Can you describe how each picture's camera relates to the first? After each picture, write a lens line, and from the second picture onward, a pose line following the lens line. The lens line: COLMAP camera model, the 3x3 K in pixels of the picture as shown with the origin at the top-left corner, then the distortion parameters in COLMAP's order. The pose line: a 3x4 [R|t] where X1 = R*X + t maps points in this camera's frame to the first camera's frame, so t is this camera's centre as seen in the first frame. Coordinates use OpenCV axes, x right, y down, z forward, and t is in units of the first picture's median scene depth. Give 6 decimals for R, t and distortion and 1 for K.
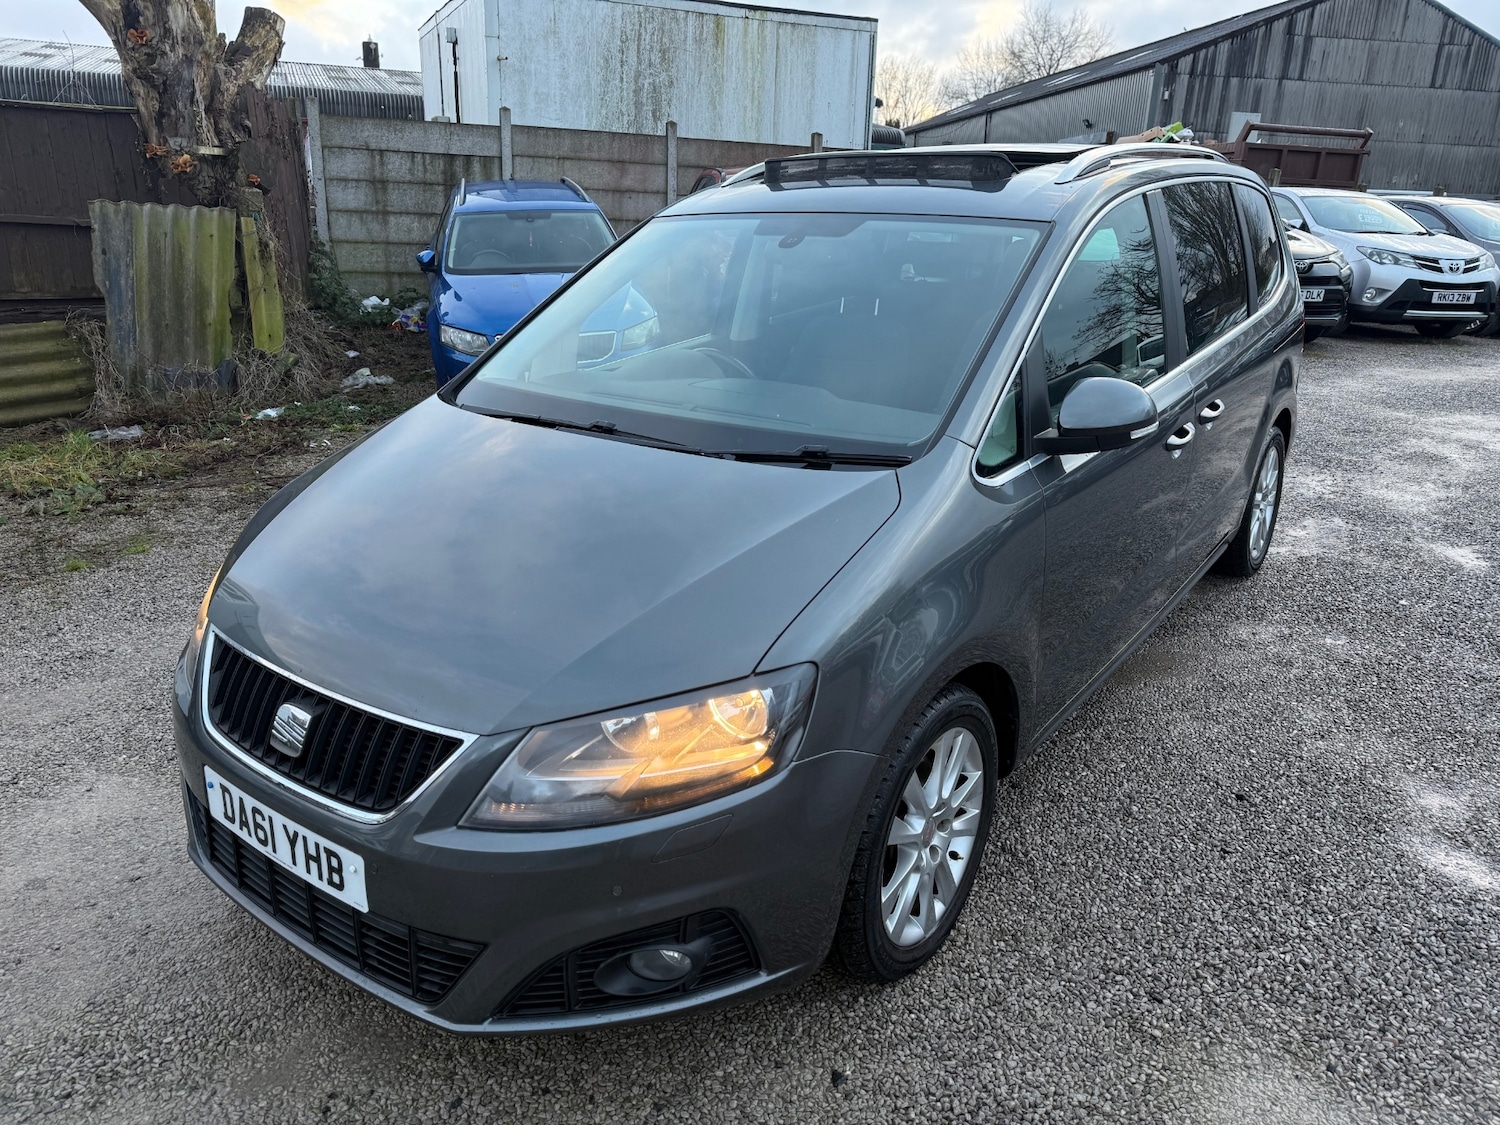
lens RADIAL K [[1048.7, 0, 747.8], [0, 1048.7, 562.6], [0, 0, 1]] dist [0.038699, -0.050834]
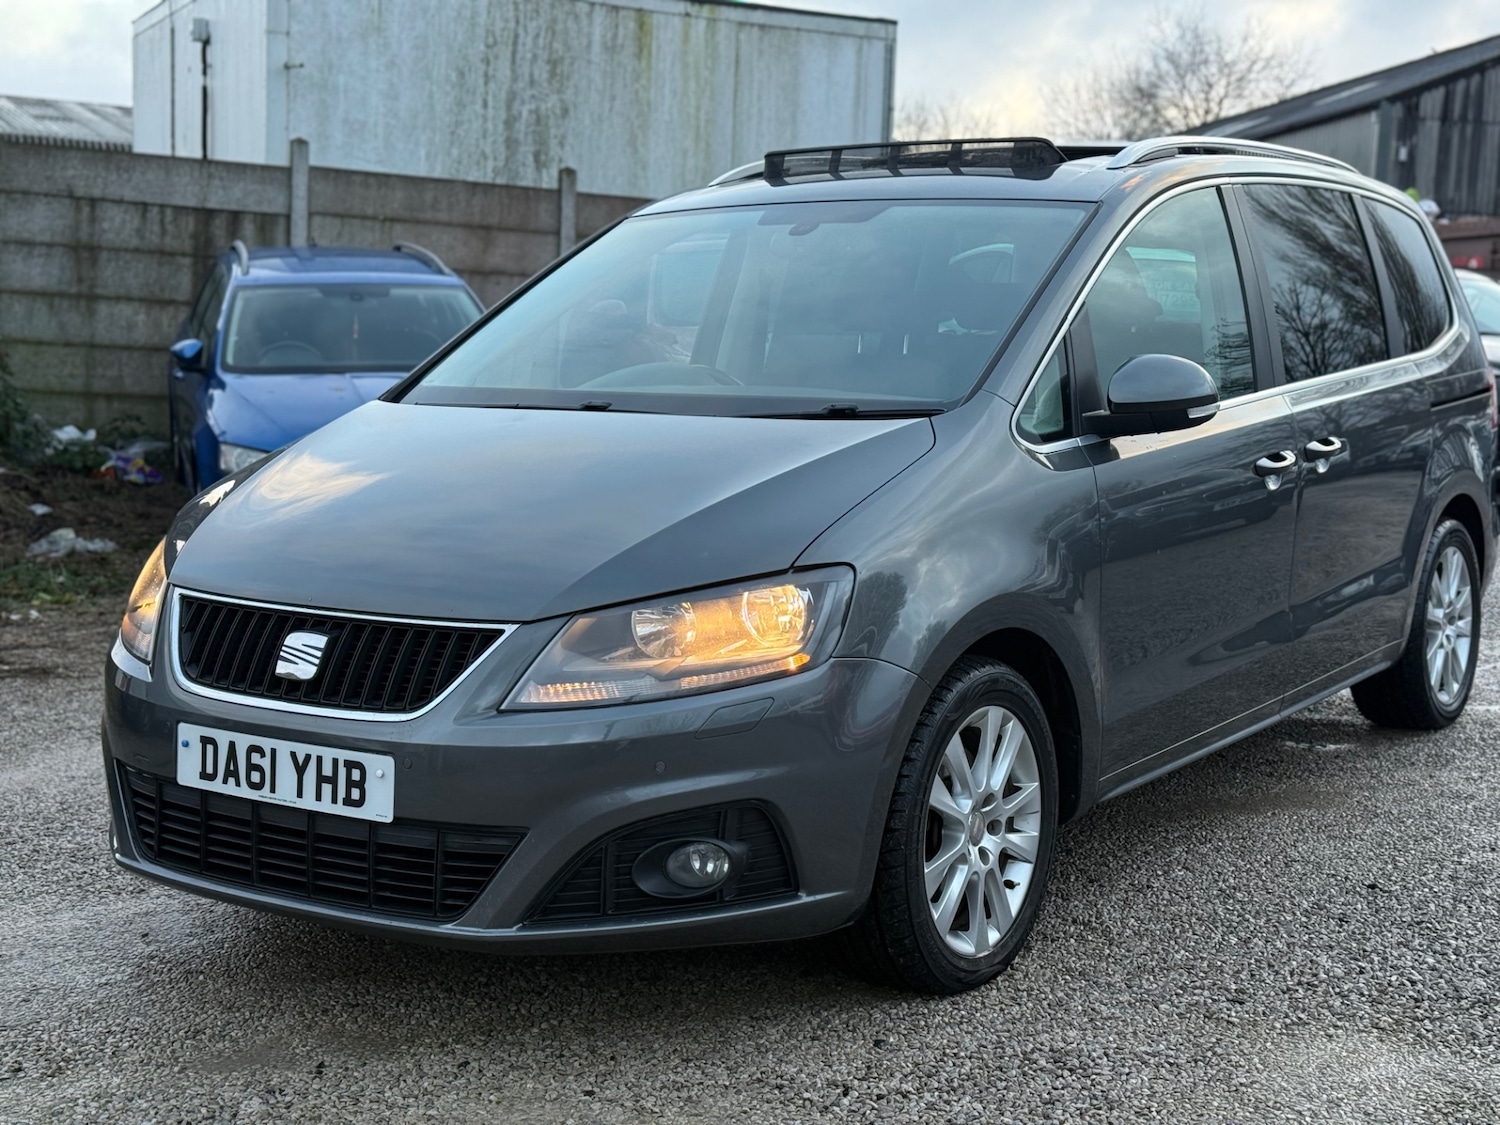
lens RADIAL K [[2059.6, 0, 749.2], [0, 2059.6, 566.9], [0, 0, 1]] dist [0.113715, 0.000000]
pose [[0.999085, 0.004215, 0.042557, -0.063307], [0.005257, 0.975482, -0.220018, 0.284960], [-0.042441, 0.220040, 0.974567, -0.494008]]
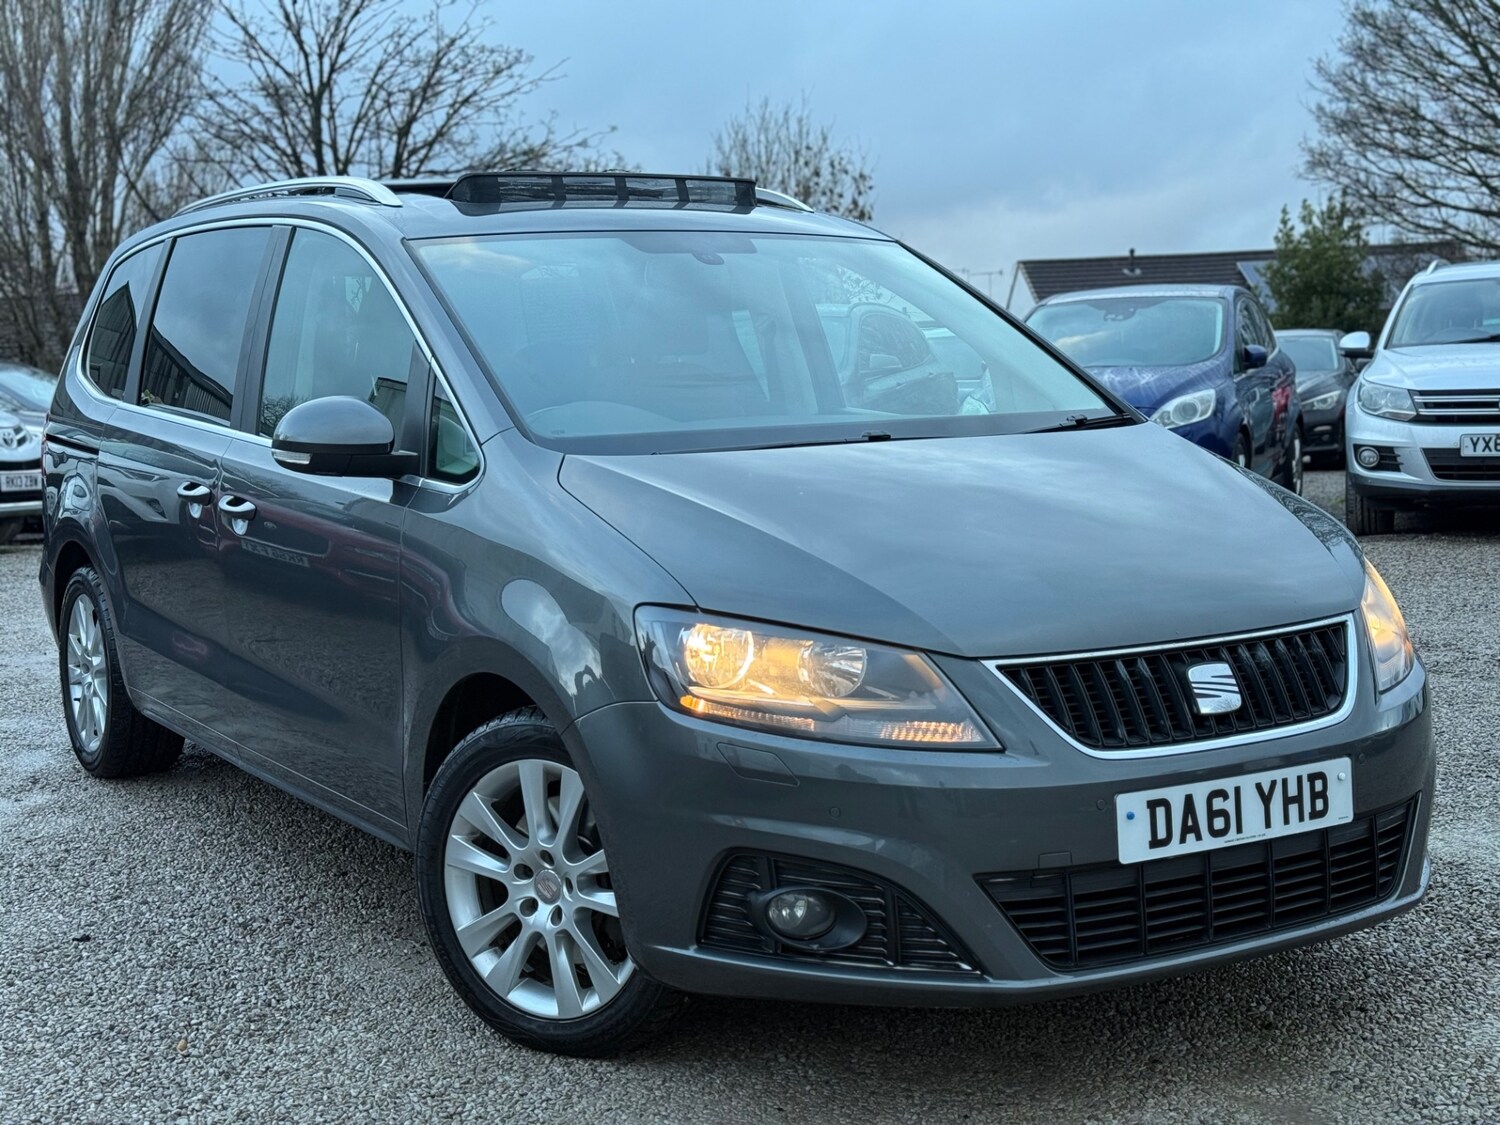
lens RADIAL K [[2059.6, 0, 760.0], [0, 2059.6, 560.2], [0, 0, 1]] dist [0.113715, 0.000000]
pose [[0.374201, -0.096976, 0.922263, -1.280437], [0.332595, 0.942388, -0.035855, -0.006850], [-0.865653, 0.320157, 0.384896, 0.355724]]
